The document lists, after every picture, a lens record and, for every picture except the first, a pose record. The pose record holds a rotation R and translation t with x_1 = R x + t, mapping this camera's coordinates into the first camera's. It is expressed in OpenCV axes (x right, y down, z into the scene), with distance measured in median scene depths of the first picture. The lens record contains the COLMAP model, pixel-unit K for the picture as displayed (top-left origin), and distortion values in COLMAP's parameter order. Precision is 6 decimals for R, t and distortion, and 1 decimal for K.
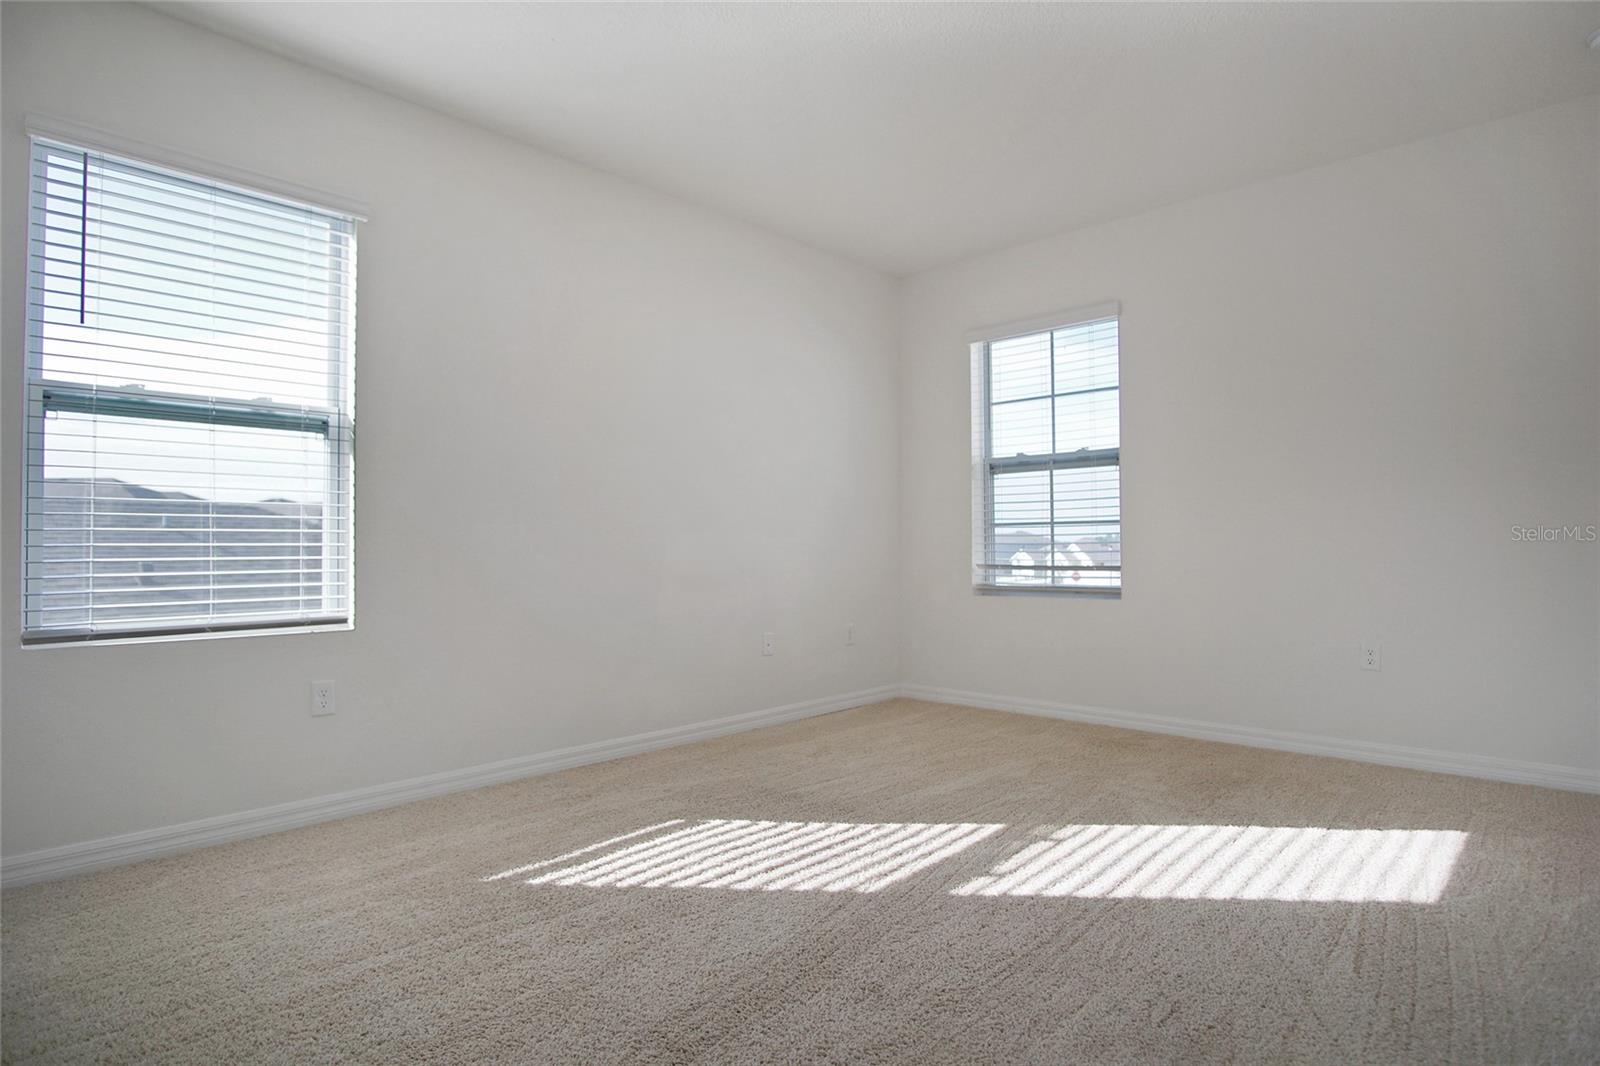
lens RADIAL K [[854.2, 0, 807.2], [0, 854.2, 532.4], [0, 0, 1]] dist [0.003220, 0.001465]
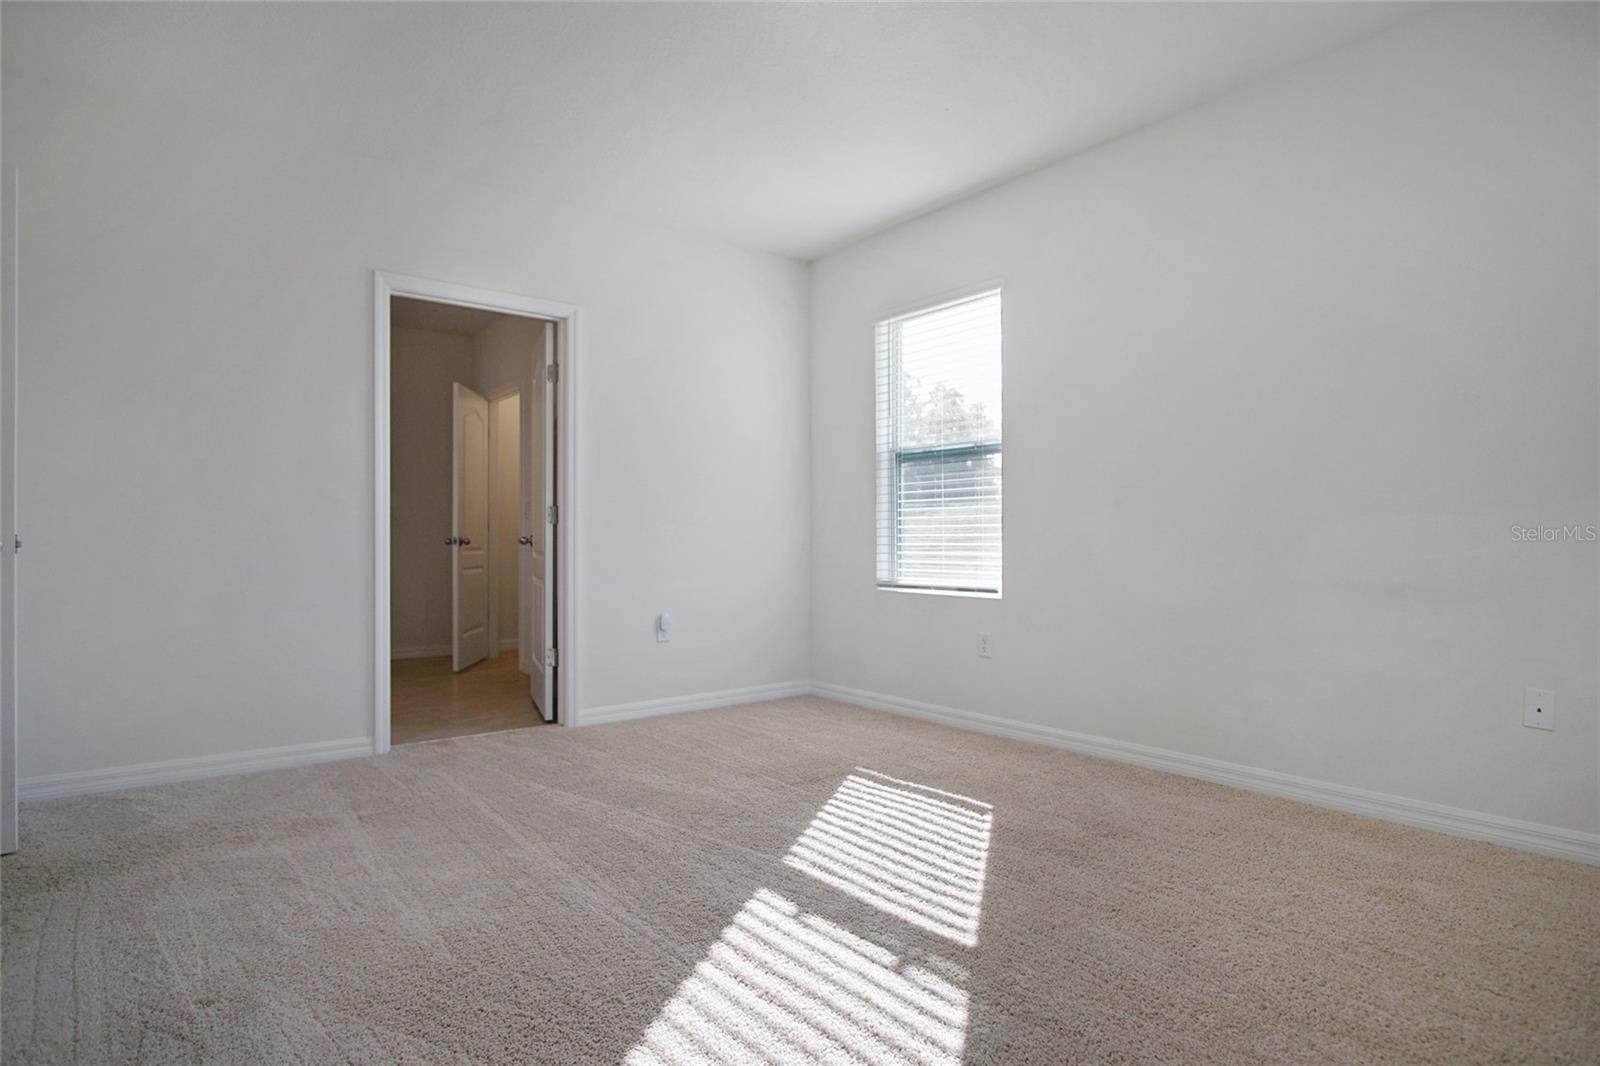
lens RADIAL K [[854.2, 0, 802.6], [0, 854.2, 525.3], [0, 0, 1]] dist [0.003220, 0.001465]
pose [[-0.154779, -0.020095, -0.987745, 0.978506], [0.022016, 0.999475, -0.023784, 0.027288], [0.987704, -0.025427, -0.154255, 1.043188]]
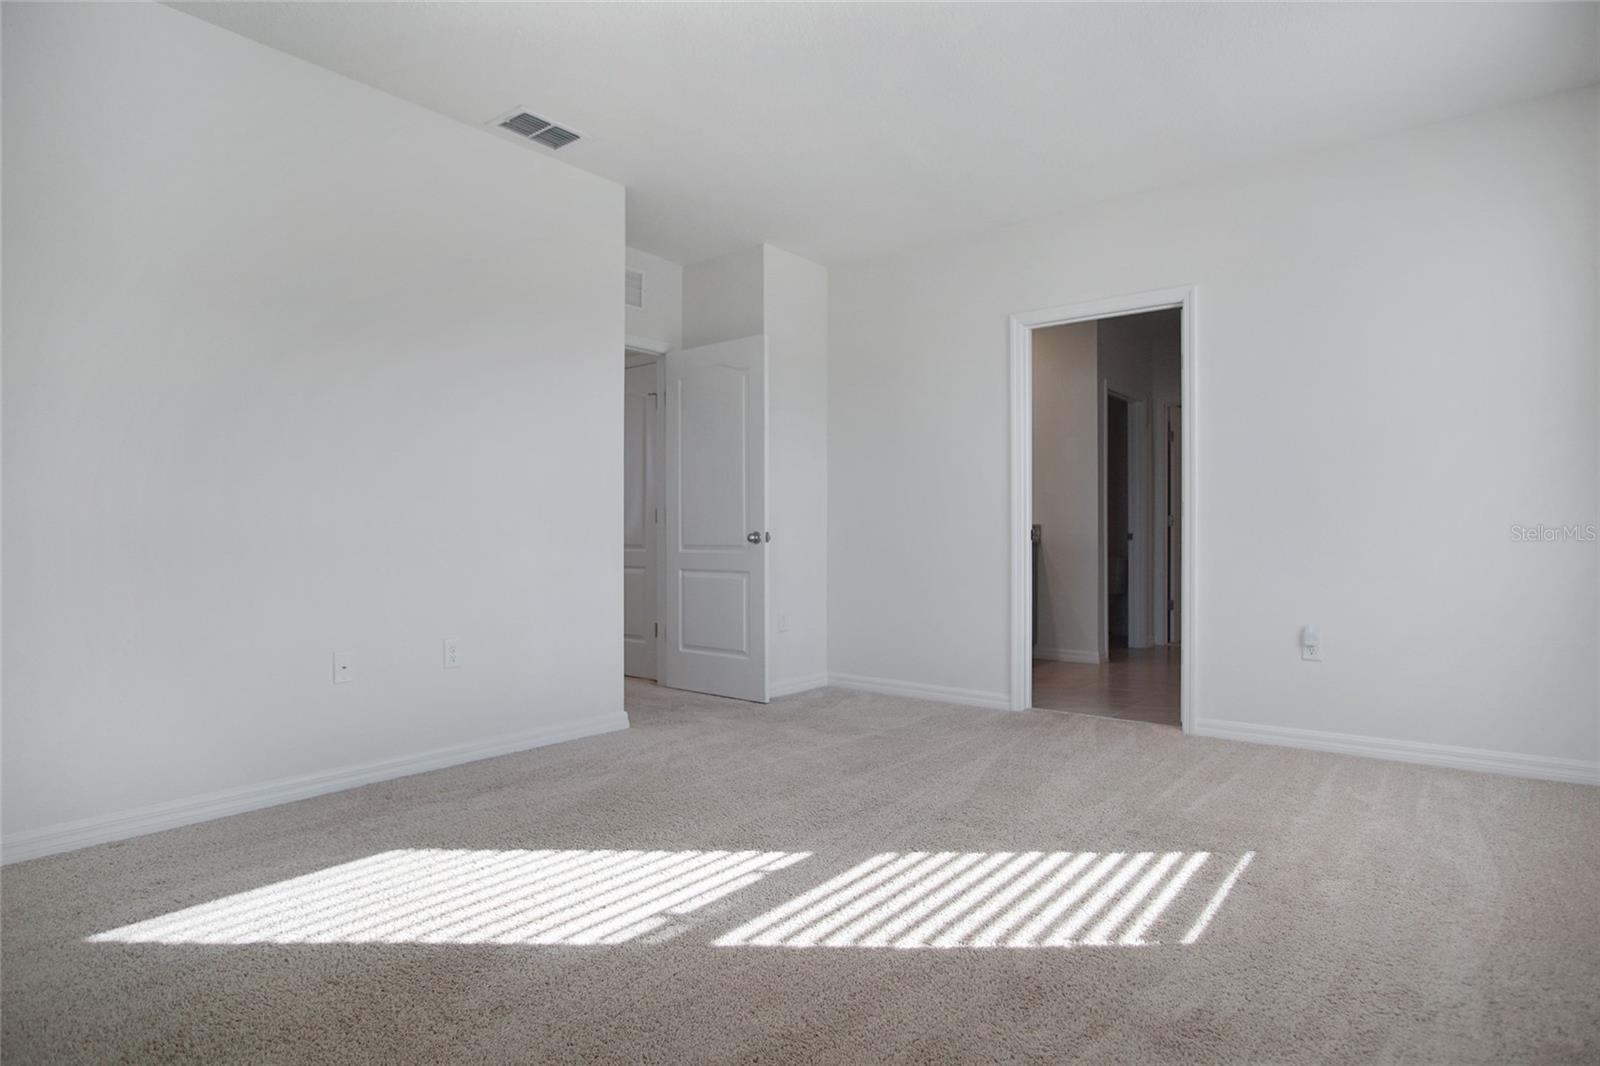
lens RADIAL K [[854.2, 0, 844.1], [0, 854.2, 529.2], [0, 0, 1]] dist [0.003220, 0.001465]
pose [[-0.991957, 0.004633, -0.126491, 0.225440], [0.007635, 0.999700, -0.023259, 0.027826], [0.126345, -0.024037, -0.991695, 1.812811]]
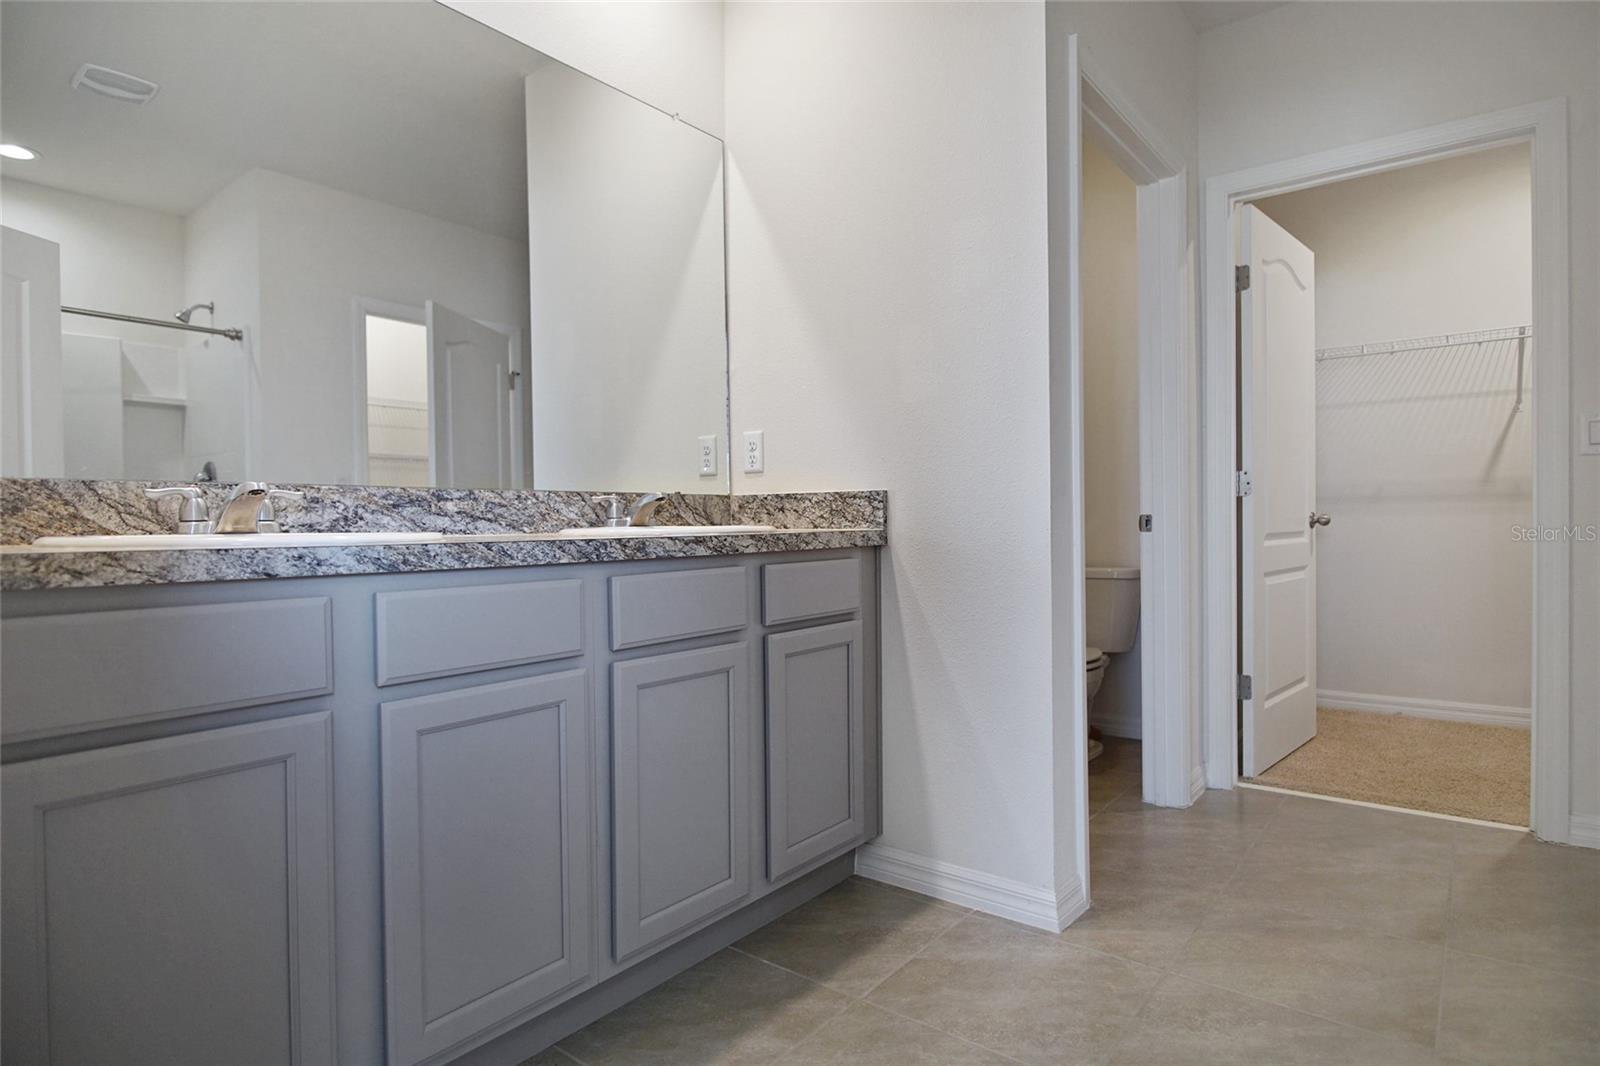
lens RADIAL K [[854.2, 0, 825.3], [0, 854.2, 528.0], [0, 0, 1]] dist [0.003220, 0.001465]
pose [[-0.995198, 0.013908, -0.096893, -0.535124], [0.014675, 0.999866, -0.007210, -0.002790], [0.096780, -0.008598, -0.995269, 0.213331]]
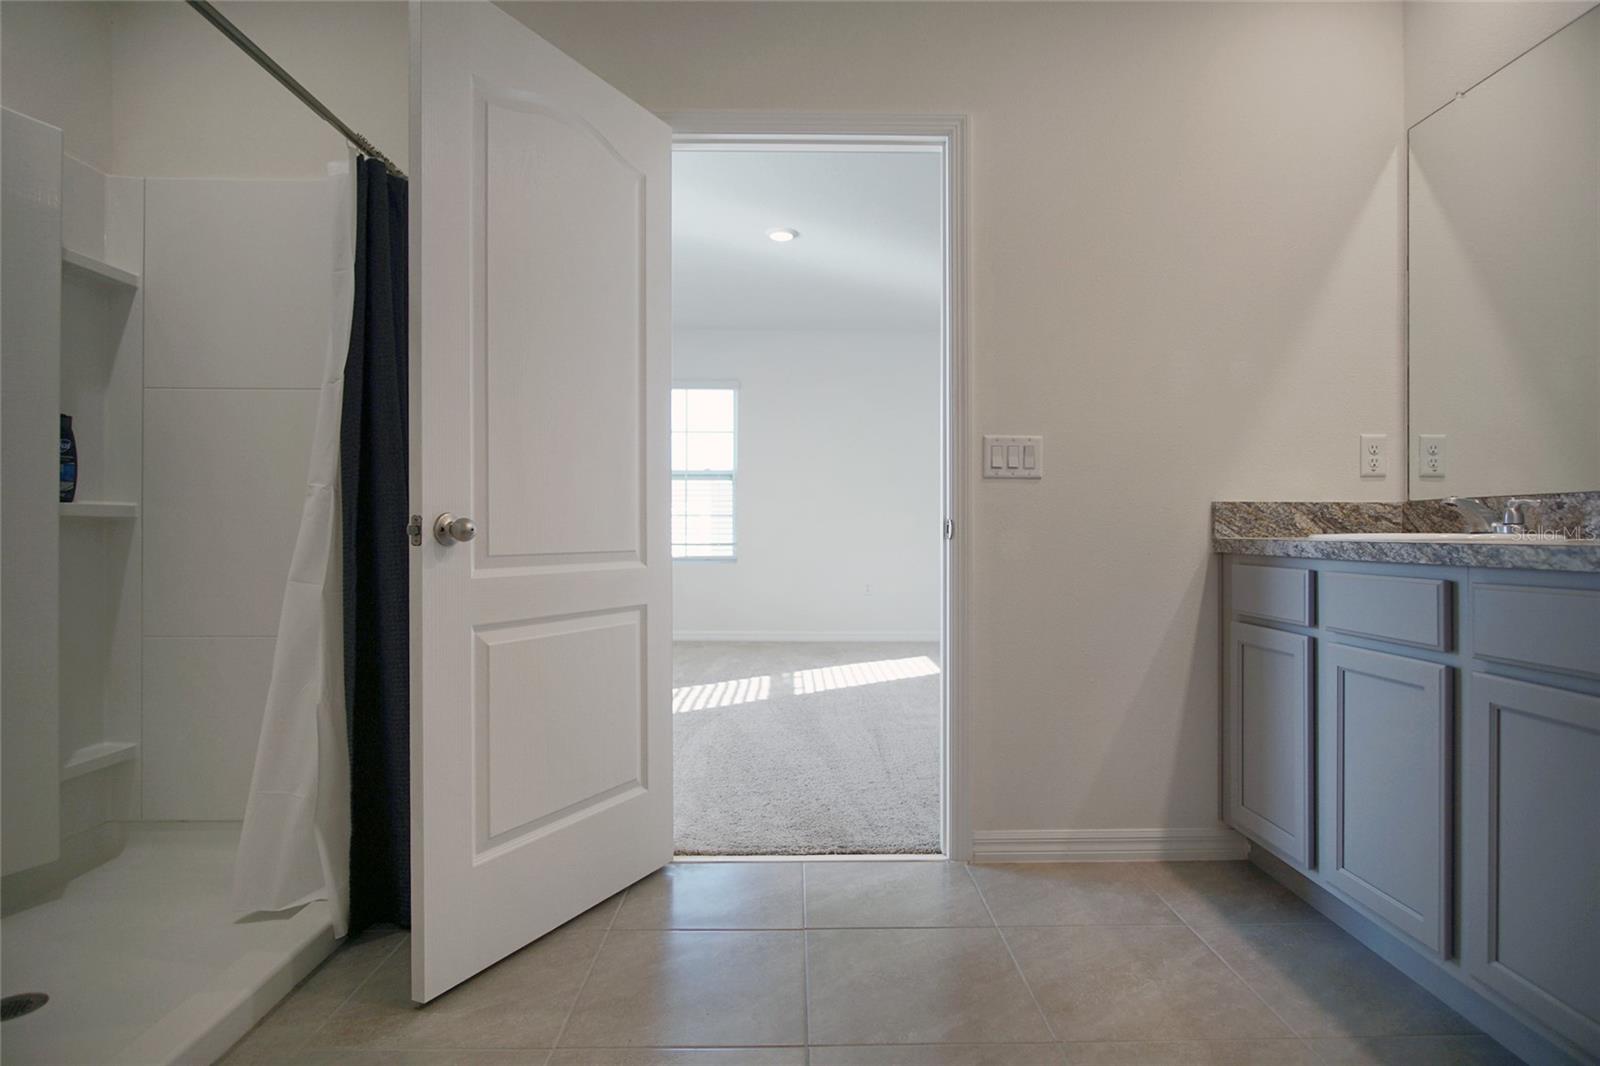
lens RADIAL K [[854.2, 0, 800.5], [0, 854.2, 533.6], [0, 0, 1]] dist [0.003220, 0.001465]
pose [[0.720565, -0.004135, 0.693375, -1.260375], [-0.004750, 0.999929, 0.010899, -0.014362], [-0.693371, -0.011147, 0.720494, -0.566216]]
